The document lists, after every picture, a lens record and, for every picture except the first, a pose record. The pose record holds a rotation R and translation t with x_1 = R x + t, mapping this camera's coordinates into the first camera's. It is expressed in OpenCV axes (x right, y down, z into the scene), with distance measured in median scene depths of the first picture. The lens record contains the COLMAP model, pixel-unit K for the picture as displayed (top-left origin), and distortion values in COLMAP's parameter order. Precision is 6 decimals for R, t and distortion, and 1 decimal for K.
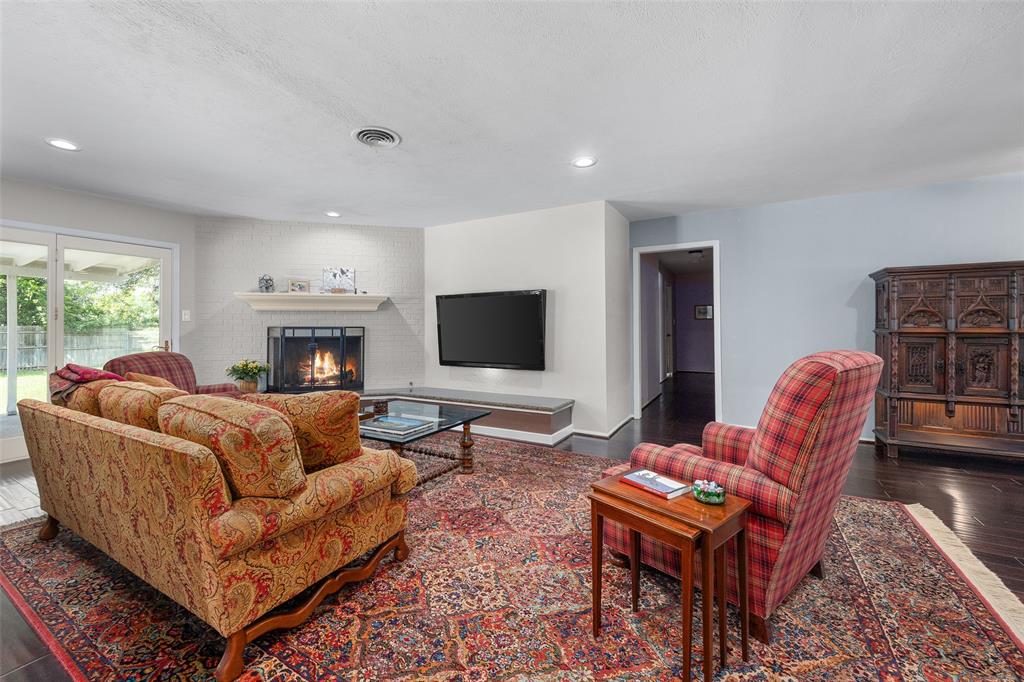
lens RADIAL K [[419.5, 0, 506.1], [0, 419.5, 324.0], [0, 0, 1]] dist [-0.000297, -0.000025]
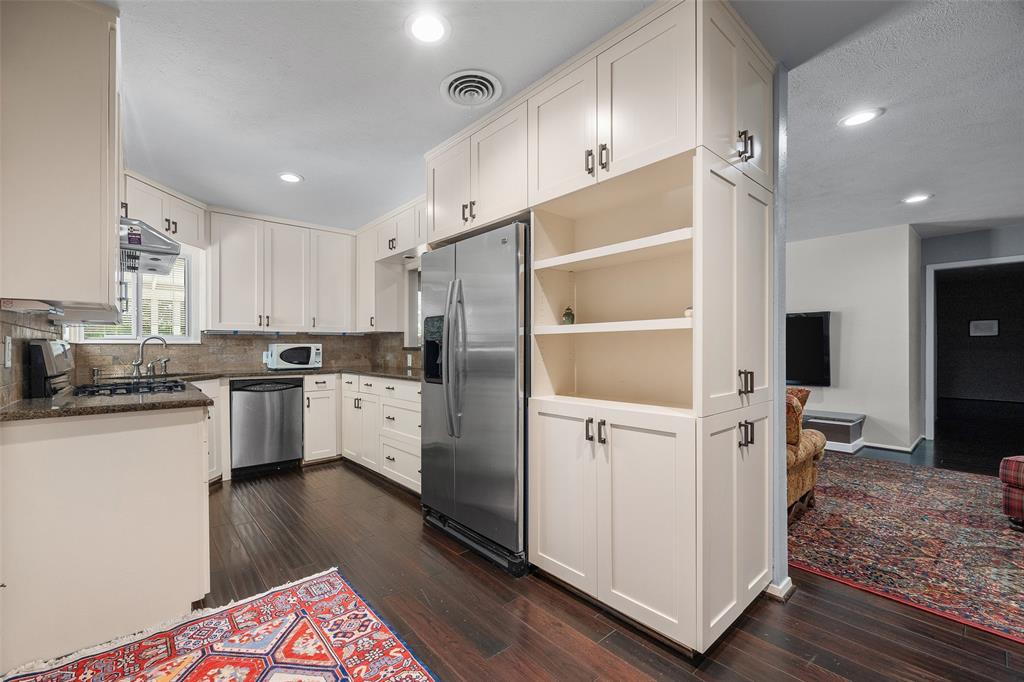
lens RADIAL K [[427.5, 0, 480.5], [0, 427.5, 348.6], [0, 0, 1]] dist [-0.000025, -0.000249]
pose [[0.932572, -0.000638, -0.360984, -0.354526], [0.004993, 0.999926, 0.011130, -0.004097], [0.360950, -0.012182, 0.932506, -0.357462]]
